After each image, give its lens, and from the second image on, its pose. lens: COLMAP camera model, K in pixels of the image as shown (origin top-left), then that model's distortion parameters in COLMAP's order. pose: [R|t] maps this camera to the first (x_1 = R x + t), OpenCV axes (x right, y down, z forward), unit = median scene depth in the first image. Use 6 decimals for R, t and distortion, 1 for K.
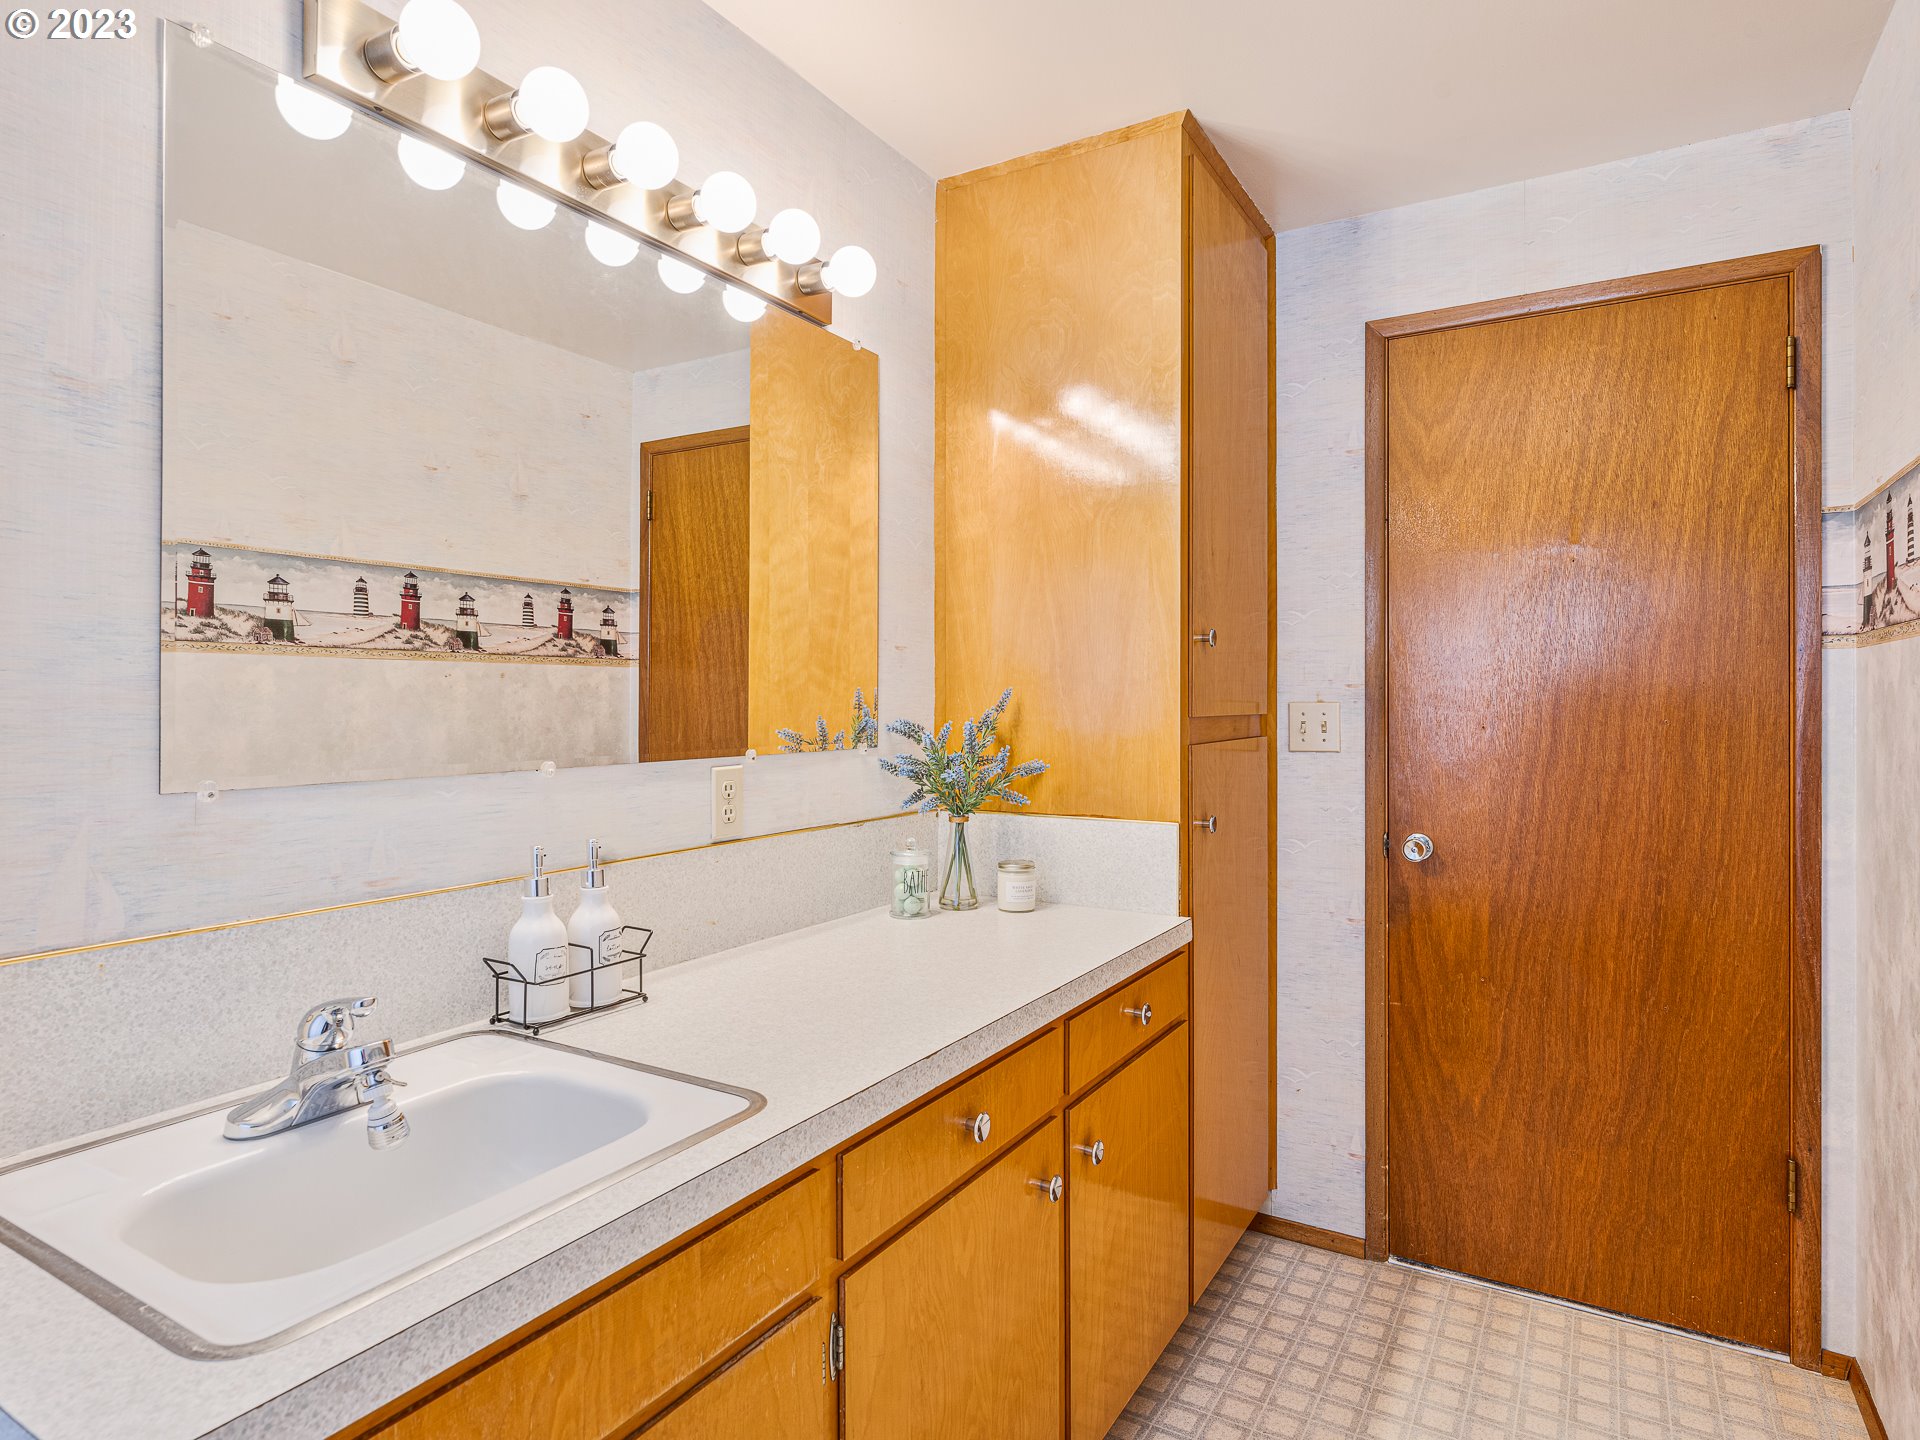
lens RADIAL K [[1093.6, 0, 952.1], [0, 1093.6, 697.3], [0, 0, 1]] dist [-0.000893, -0.000264]
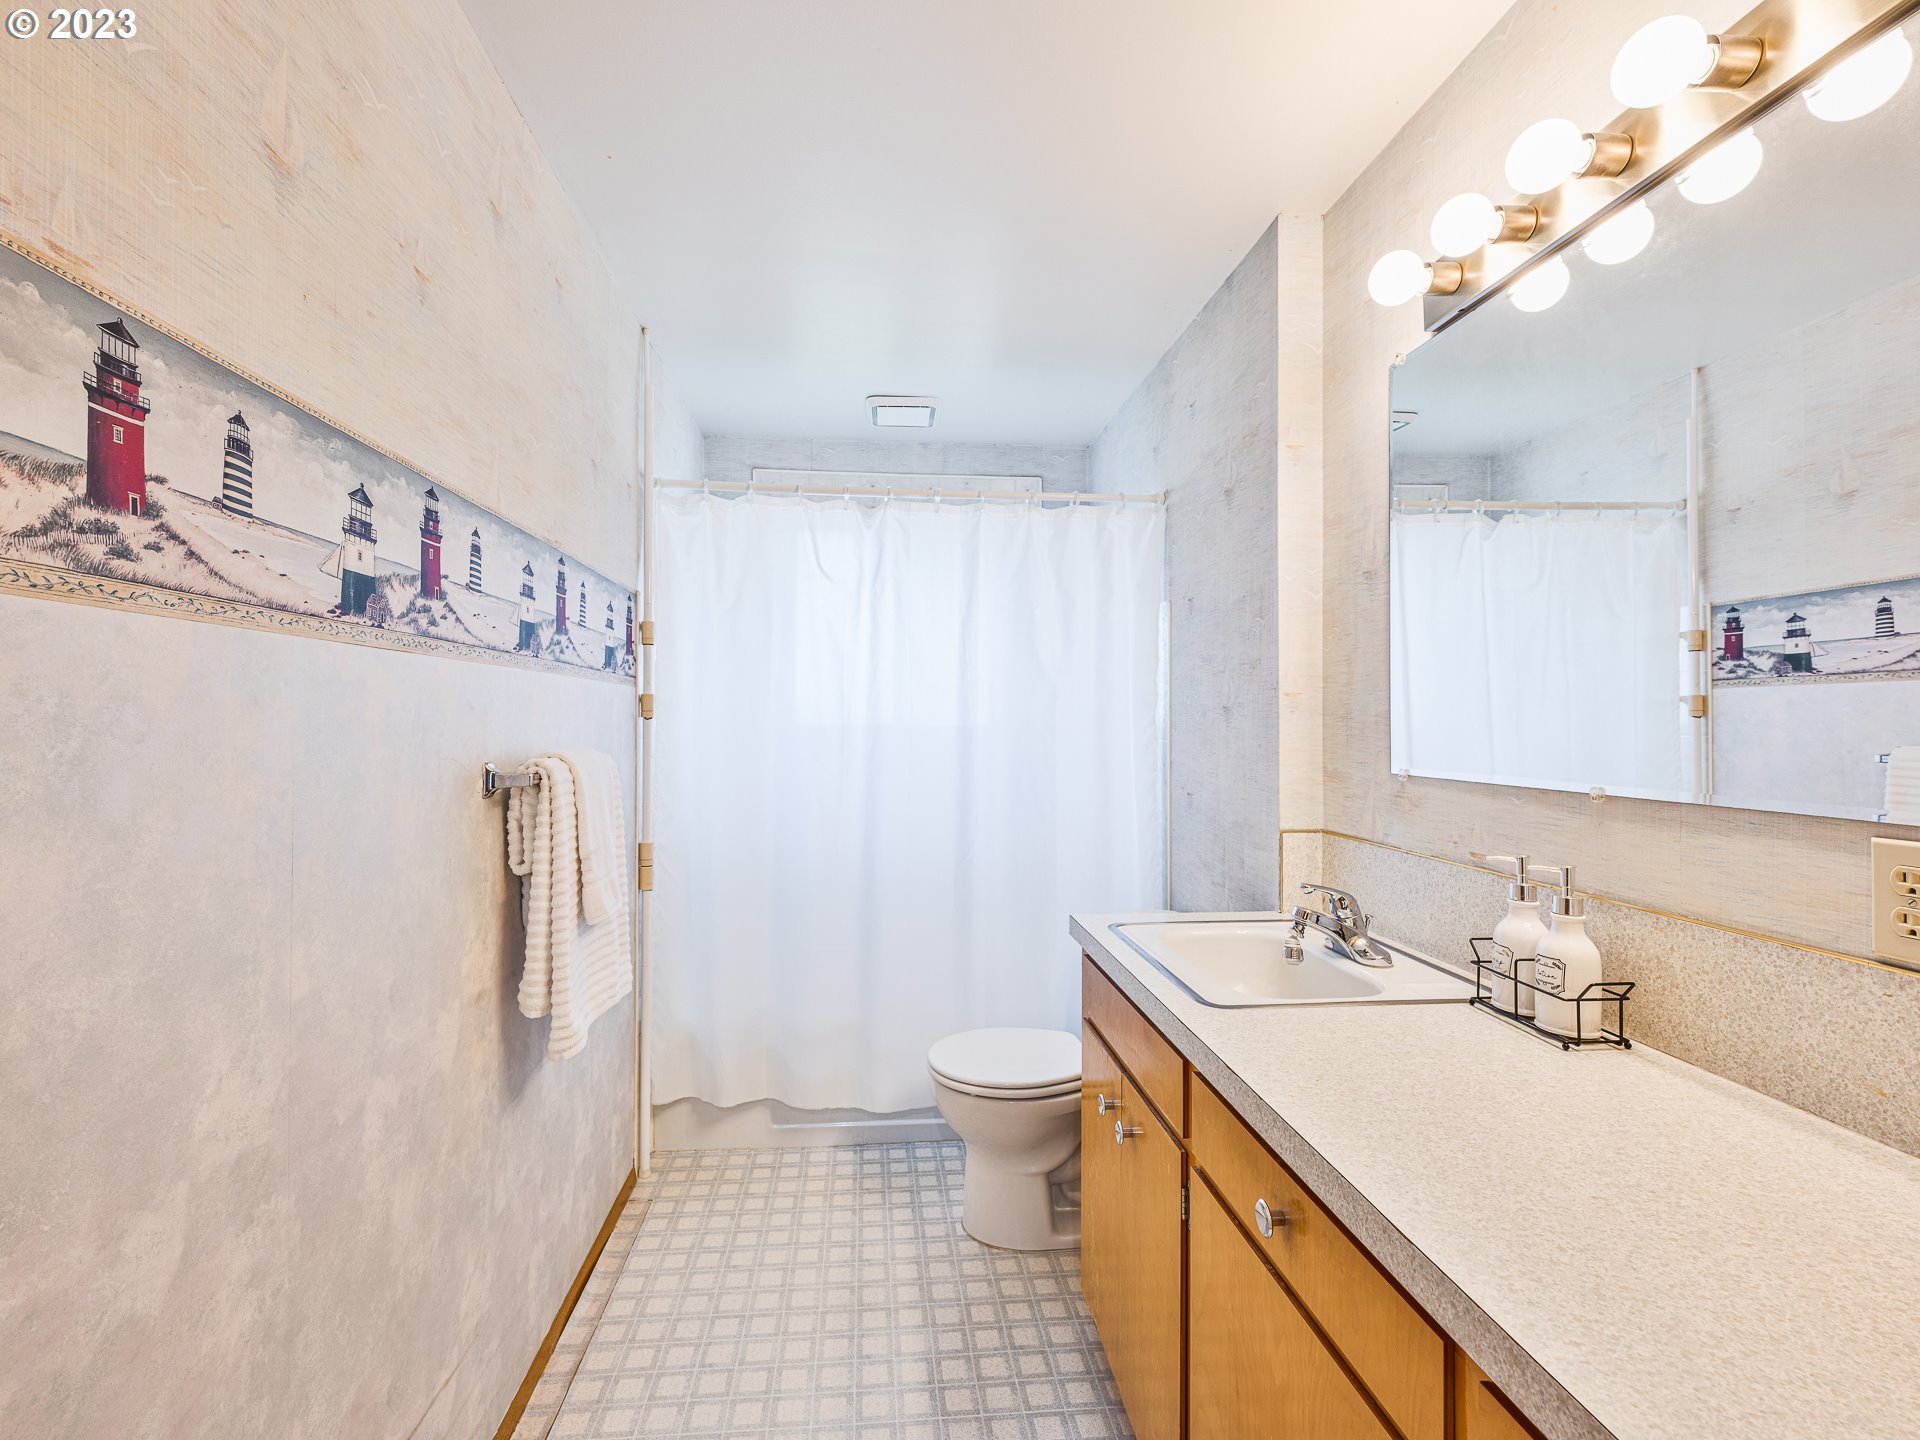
lens RADIAL K [[1093.6, 0, 952.1], [0, 1093.6, 697.3], [0, 0, 1]] dist [-0.000893, -0.000264]
pose [[-0.816245, -0.008921, -0.577637, 0.745244], [0.009604, 0.999533, -0.029009, -0.001480], [0.577626, -0.029226, -0.815778, 1.416209]]
